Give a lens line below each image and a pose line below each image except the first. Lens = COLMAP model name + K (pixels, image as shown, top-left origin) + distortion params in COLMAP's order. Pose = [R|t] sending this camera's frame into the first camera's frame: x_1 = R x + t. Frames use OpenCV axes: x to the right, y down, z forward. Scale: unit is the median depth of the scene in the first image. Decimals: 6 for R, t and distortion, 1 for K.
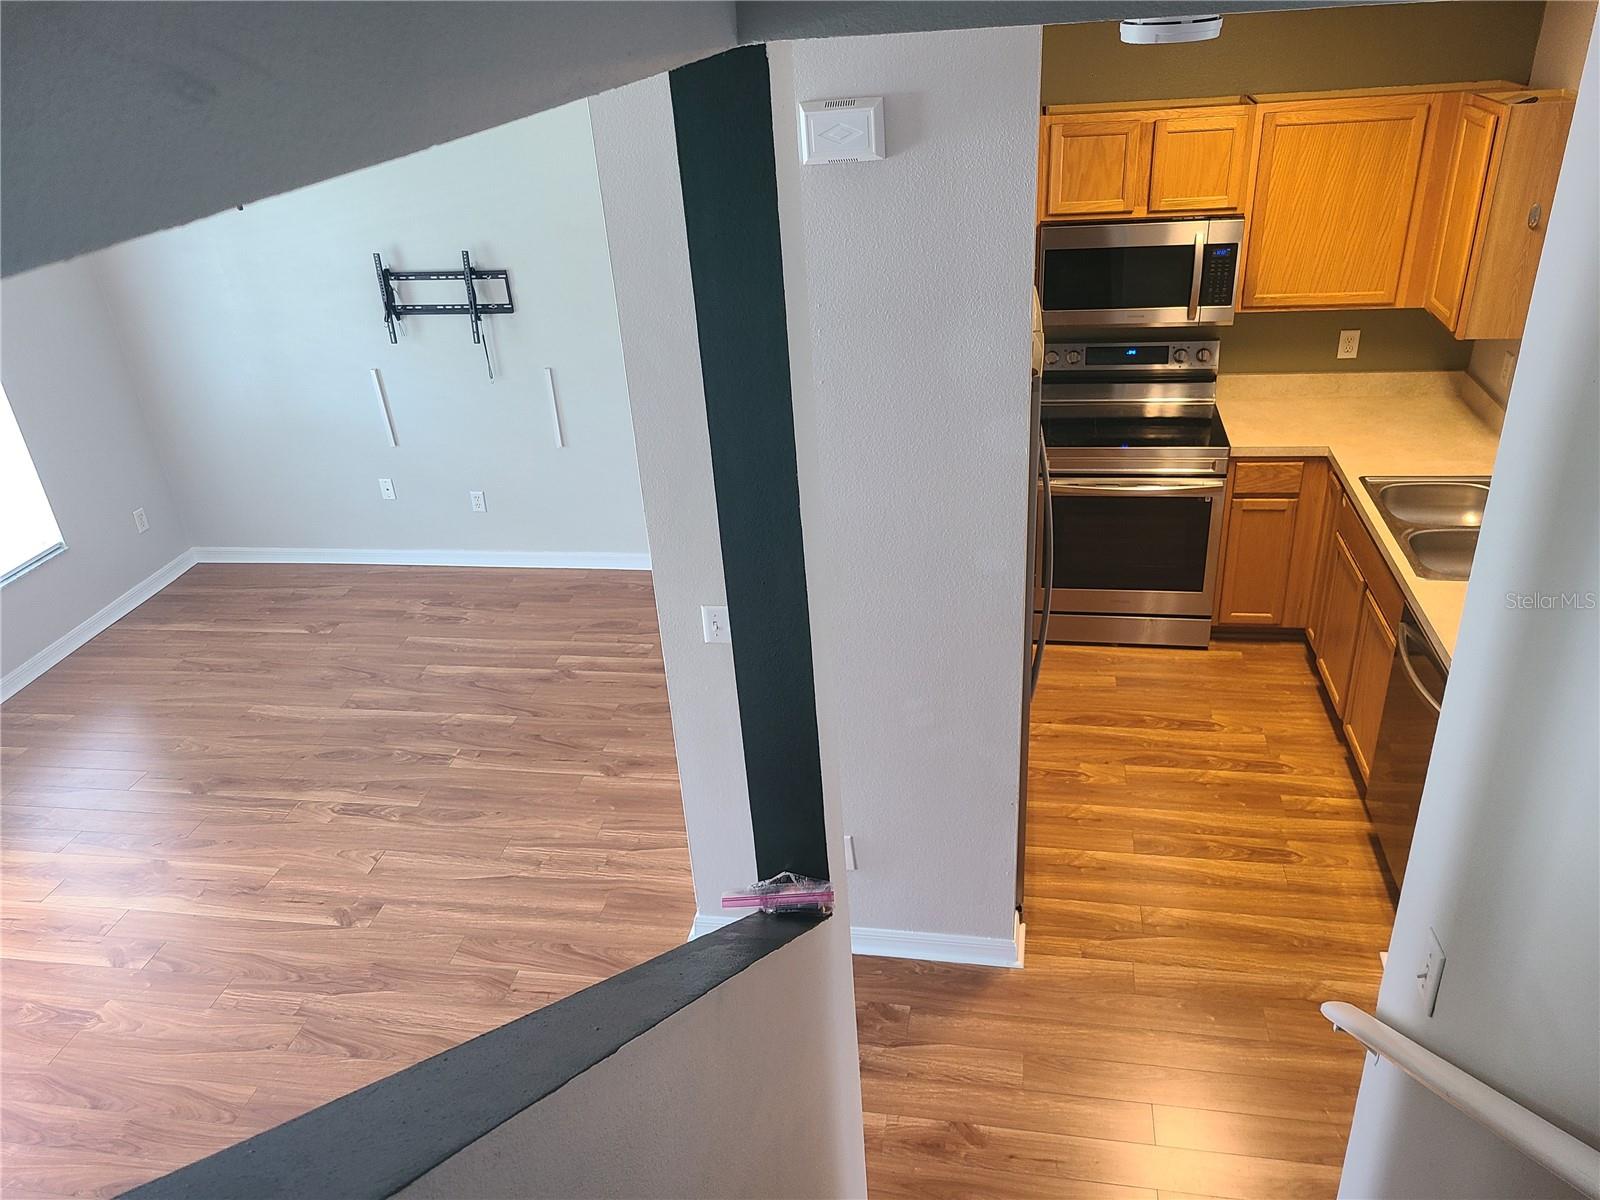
lens RADIAL K [[1199.4, 0, 800.0], [0, 1199.4, 600.0], [0, 0, 1]] dist [0.053085, -0.041716]
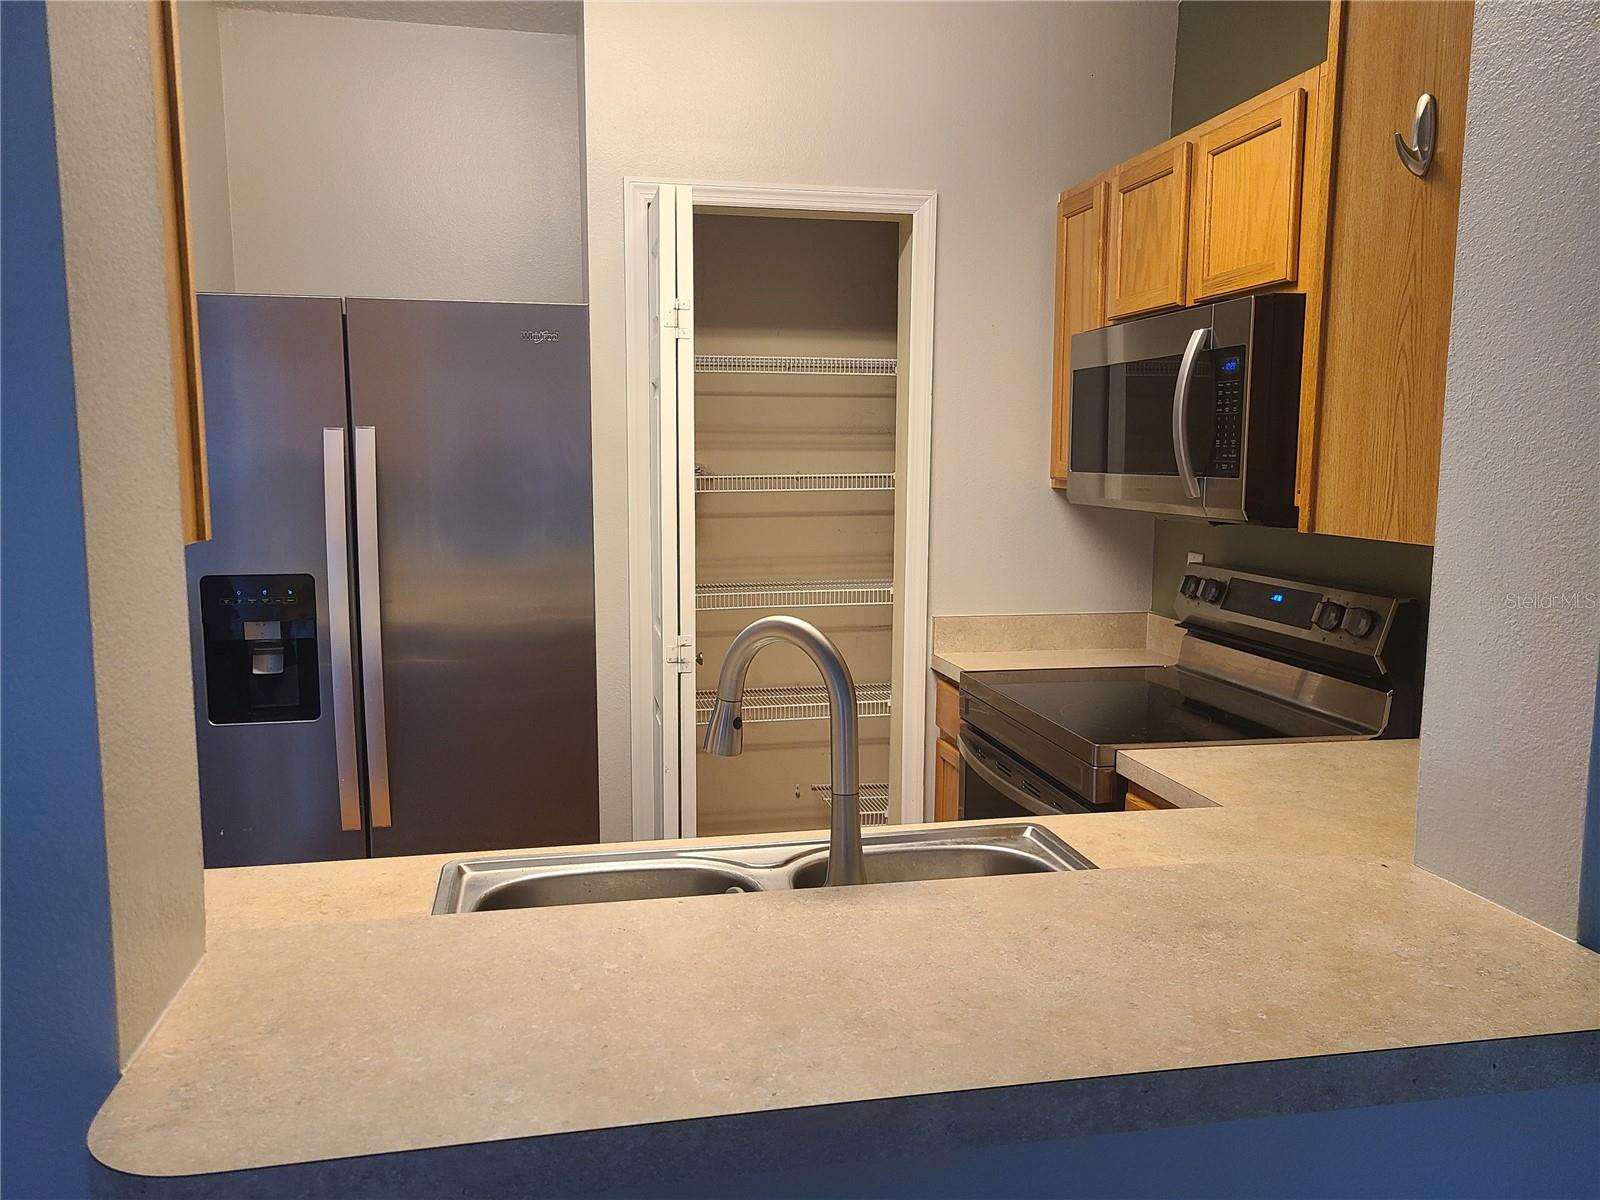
lens RADIAL K [[1199.4, 0, 800.0], [0, 1199.4, 600.0], [0, 0, 1]] dist [0.053085, -0.041716]
pose [[0.361635, 0.175827, -0.915590, 0.726144], [-0.450890, 0.892554, -0.006686, -0.119991], [0.816038, 0.415248, 0.402058, 0.687036]]
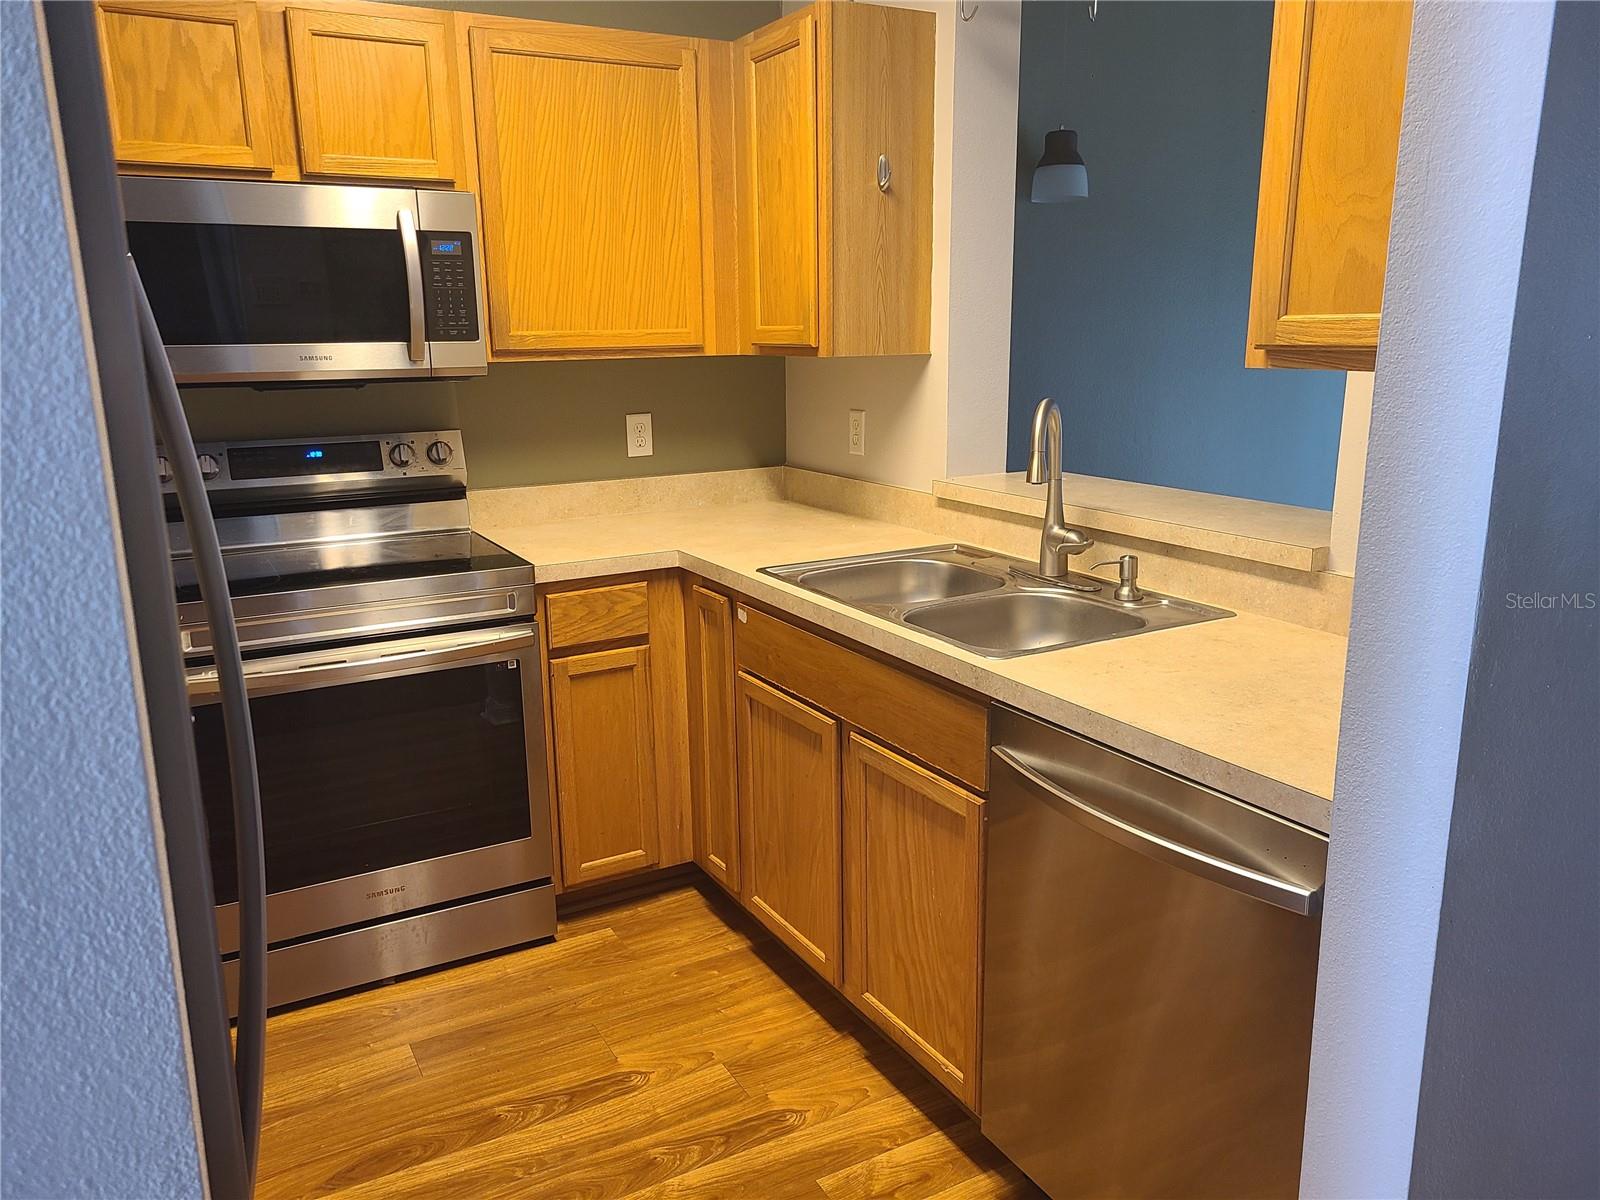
lens RADIAL K [[1215.8, 0, 794.3], [0, 1215.8, 596.7], [0, 0, 1]] dist [0.027889, 0.000760]
pose [[0.777097, -0.094302, 0.622276, 0.093652], [0.258550, 0.949265, -0.179022, 0.021285], [-0.573823, 0.300007, 0.762052, 0.492252]]
